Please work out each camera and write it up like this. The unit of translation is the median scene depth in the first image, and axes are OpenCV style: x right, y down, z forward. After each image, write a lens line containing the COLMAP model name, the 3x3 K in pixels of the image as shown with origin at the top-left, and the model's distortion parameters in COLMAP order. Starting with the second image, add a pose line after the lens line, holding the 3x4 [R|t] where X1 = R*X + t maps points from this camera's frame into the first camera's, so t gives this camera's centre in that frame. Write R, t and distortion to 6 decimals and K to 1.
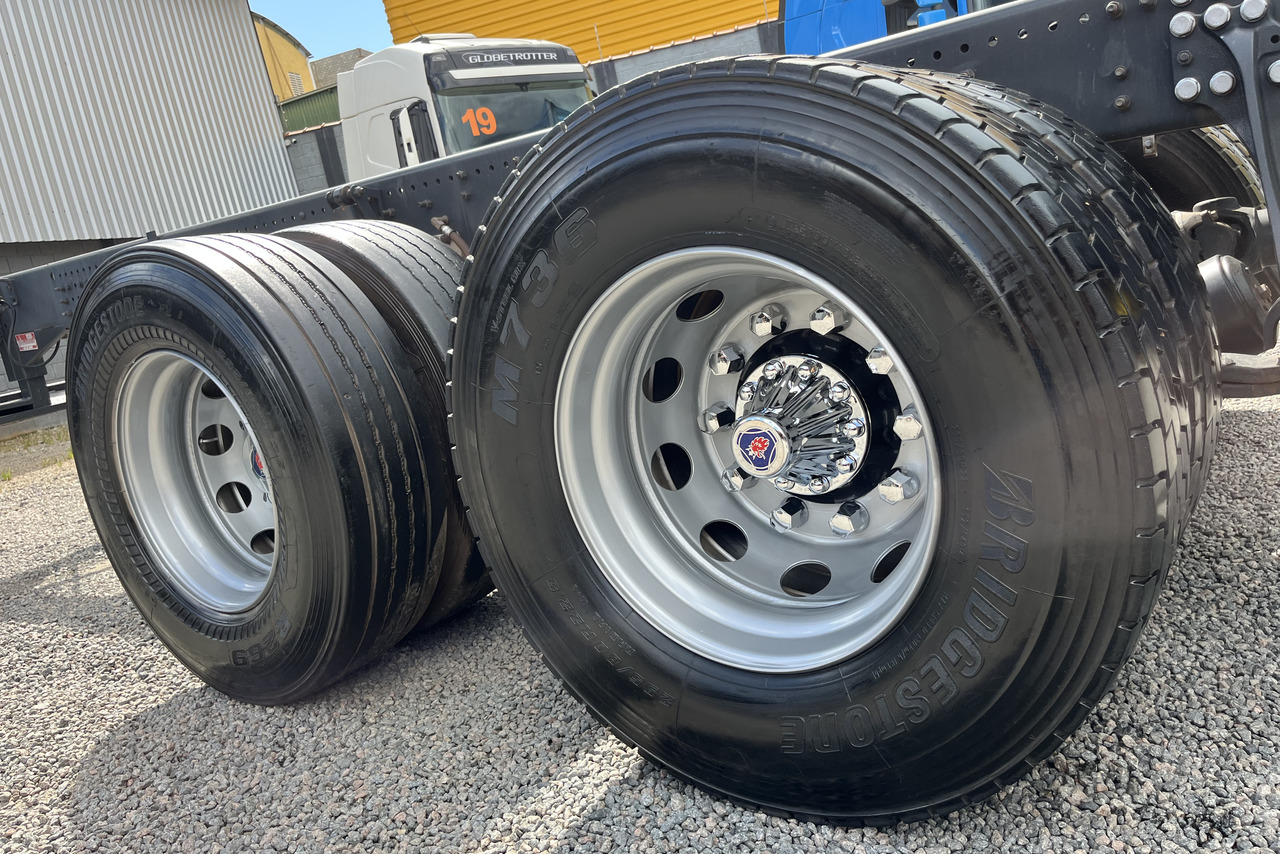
lens RADIAL K [[969.3, 0, 638.0], [0, 969.3, 411.4], [0, 0, 1]] dist [0.089853, -0.131328]
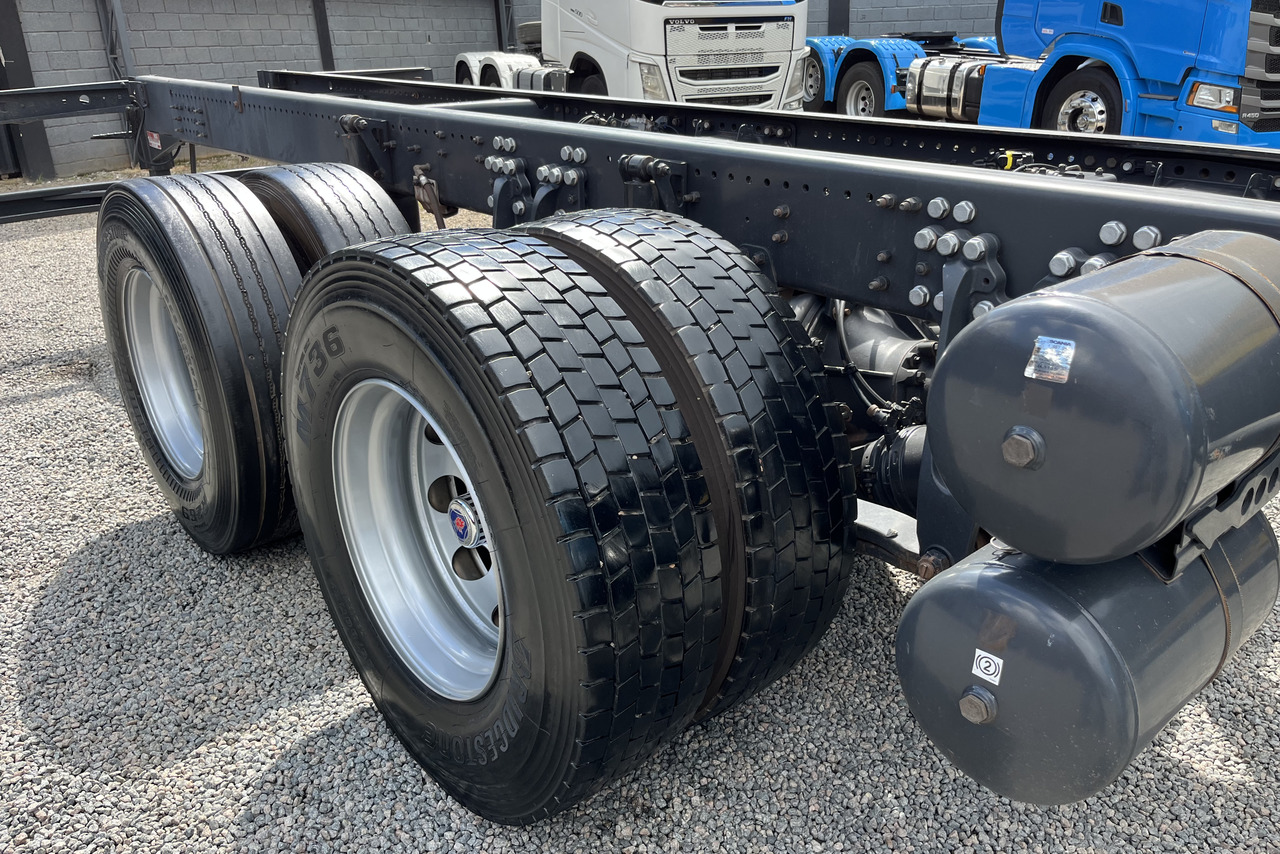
lens RADIAL K [[969.3, 0, 638.0], [0, 969.3, 411.4], [0, 0, 1]] dist [0.089853, -0.131328]
pose [[0.962148, 0.230930, -0.144719, 0.344334], [-0.195338, 0.954655, 0.224672, -0.300955], [0.190041, -0.187899, 0.963628, -0.114137]]
